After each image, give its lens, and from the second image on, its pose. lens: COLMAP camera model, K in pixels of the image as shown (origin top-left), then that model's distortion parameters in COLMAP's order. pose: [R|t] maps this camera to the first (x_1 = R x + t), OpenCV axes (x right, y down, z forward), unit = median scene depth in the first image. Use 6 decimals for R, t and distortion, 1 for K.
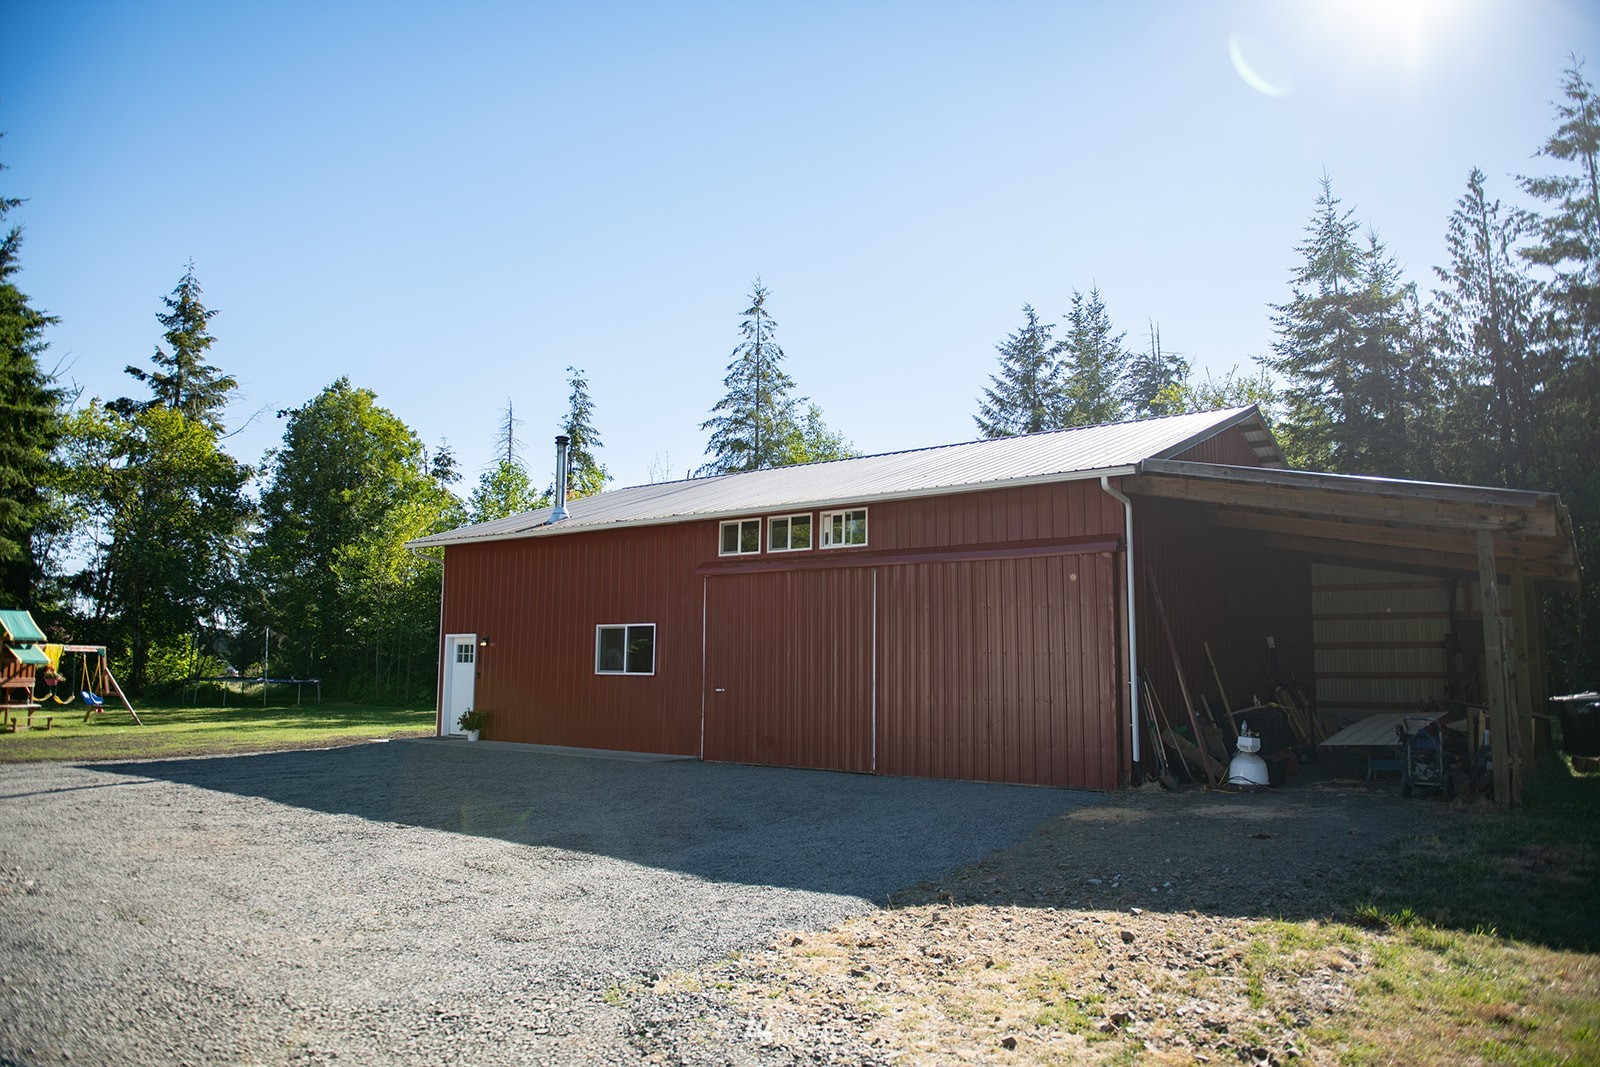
lens RADIAL K [[1073.6, 0, 800.0], [0, 1073.6, 533.5], [0, 0, 1]] dist [-0.034094, -0.019832]
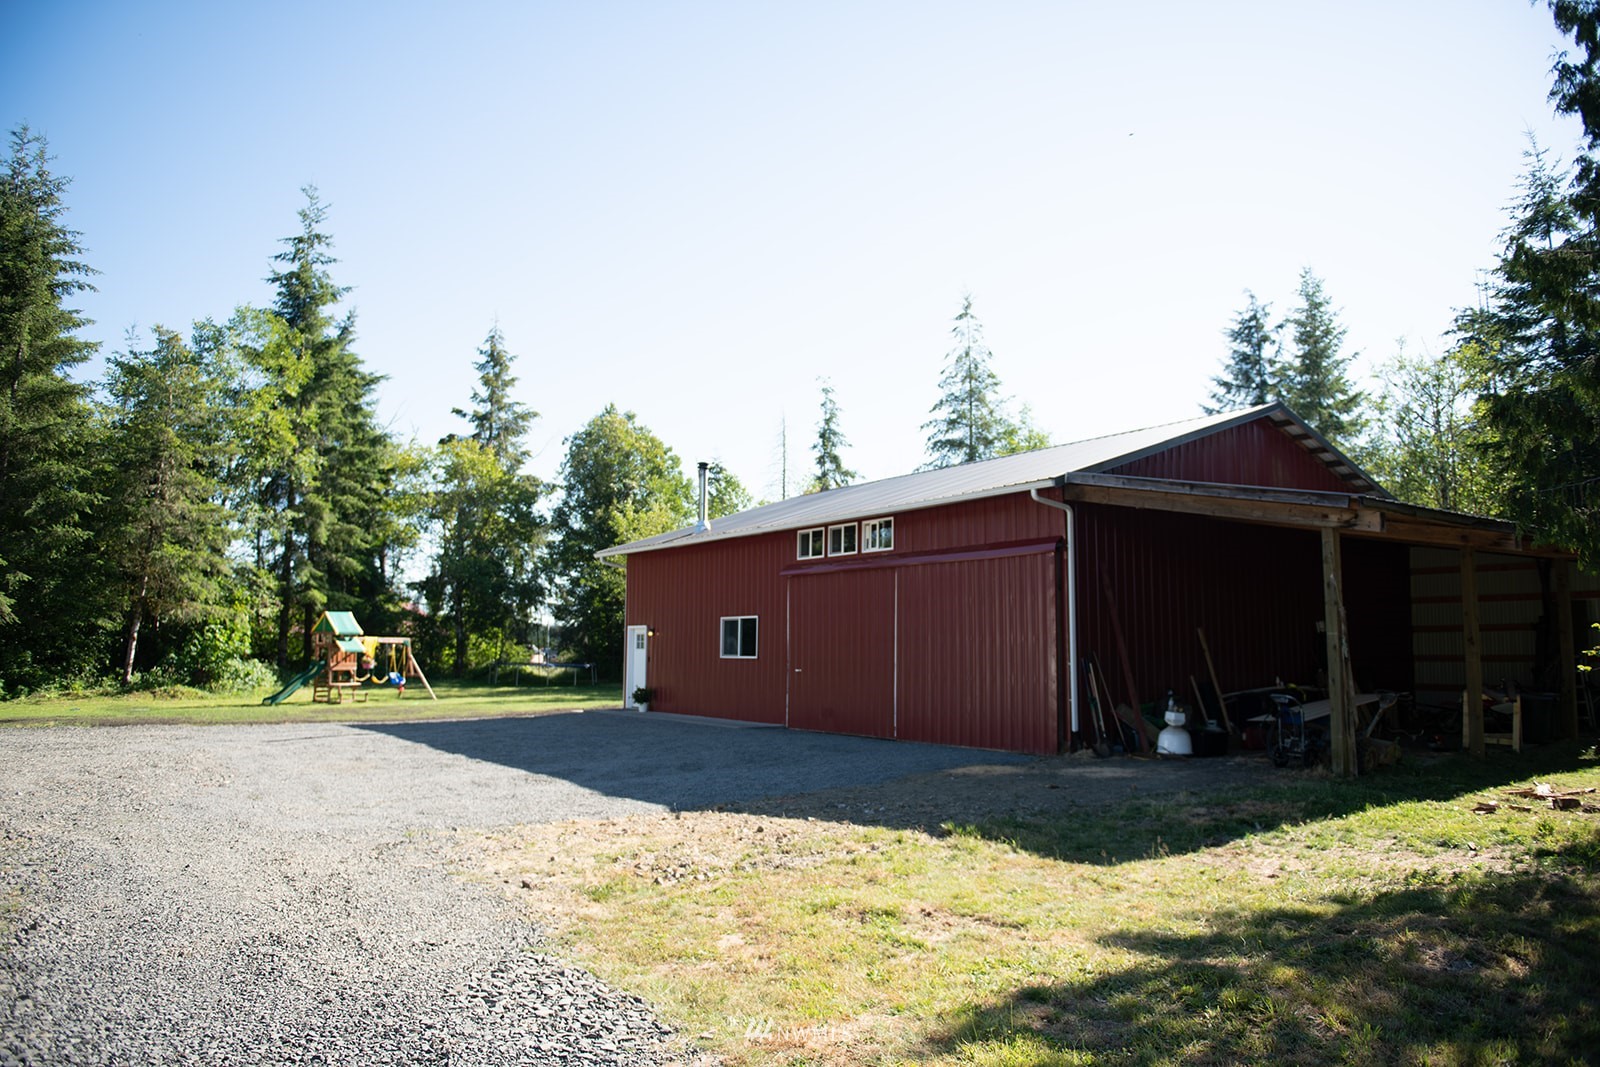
lens RADIAL K [[1057.9, 0, 800.0], [0, 1057.9, 533.5], [0, 0, 1]] dist [-0.047642, -0.000295]
pose [[0.956331, -0.034686, -0.290220, 0.128204], [0.037960, 0.999263, 0.005659, -0.007080], [0.289810, -0.016429, 0.956943, -0.063371]]
